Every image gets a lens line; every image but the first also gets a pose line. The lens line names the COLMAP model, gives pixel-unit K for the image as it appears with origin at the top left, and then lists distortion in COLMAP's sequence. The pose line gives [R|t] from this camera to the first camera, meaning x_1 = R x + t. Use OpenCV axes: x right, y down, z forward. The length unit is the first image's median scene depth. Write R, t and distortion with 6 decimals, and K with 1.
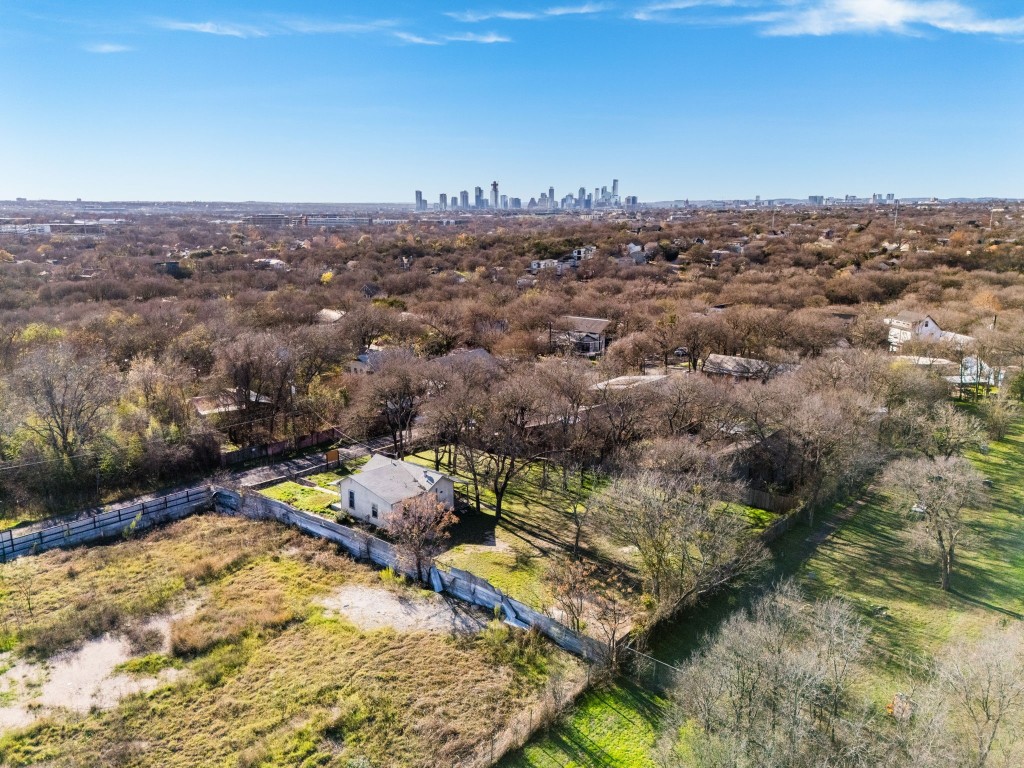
lens RADIAL K [[764.8, 0, 508.7], [0, 764.8, 385.7], [0, 0, 1]] dist [0.072284, -0.060000]
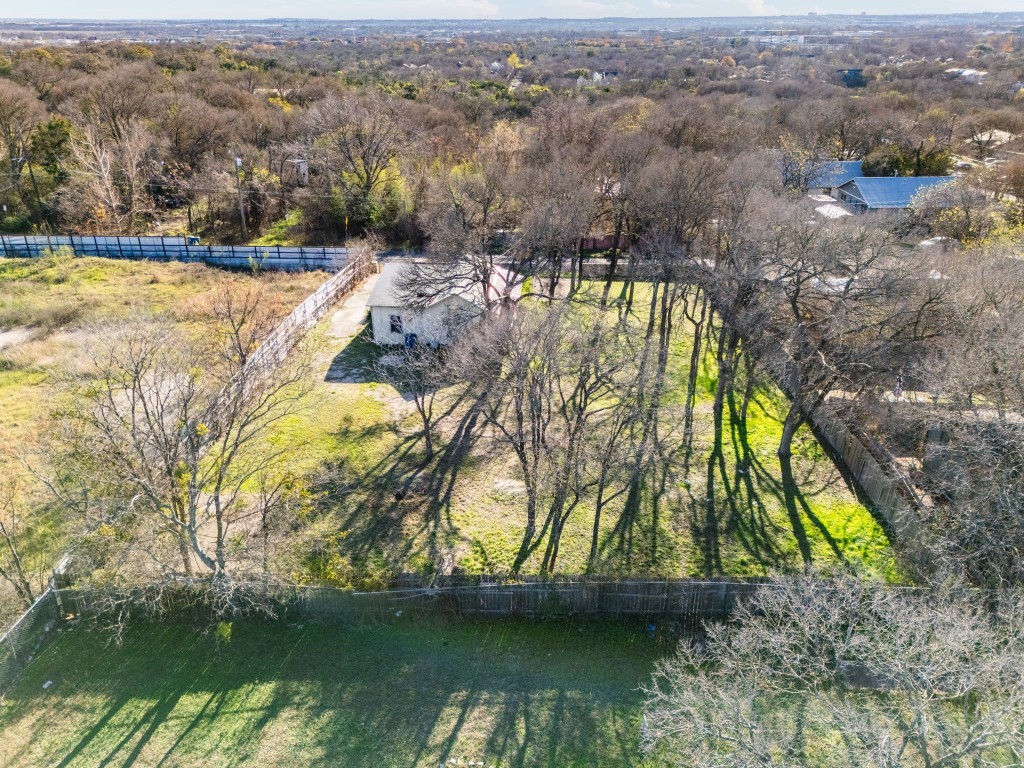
lens RADIAL K [[774.7, 0, 522.1], [0, 774.7, 355.9], [0, 0, 1]] dist [0.076709, -0.070301]
pose [[0.643775, 0.302044, -0.703081, 0.397730], [-0.174672, 0.952549, 0.249278, -0.010516], [0.745012, -0.037670, 0.665986, 0.490802]]
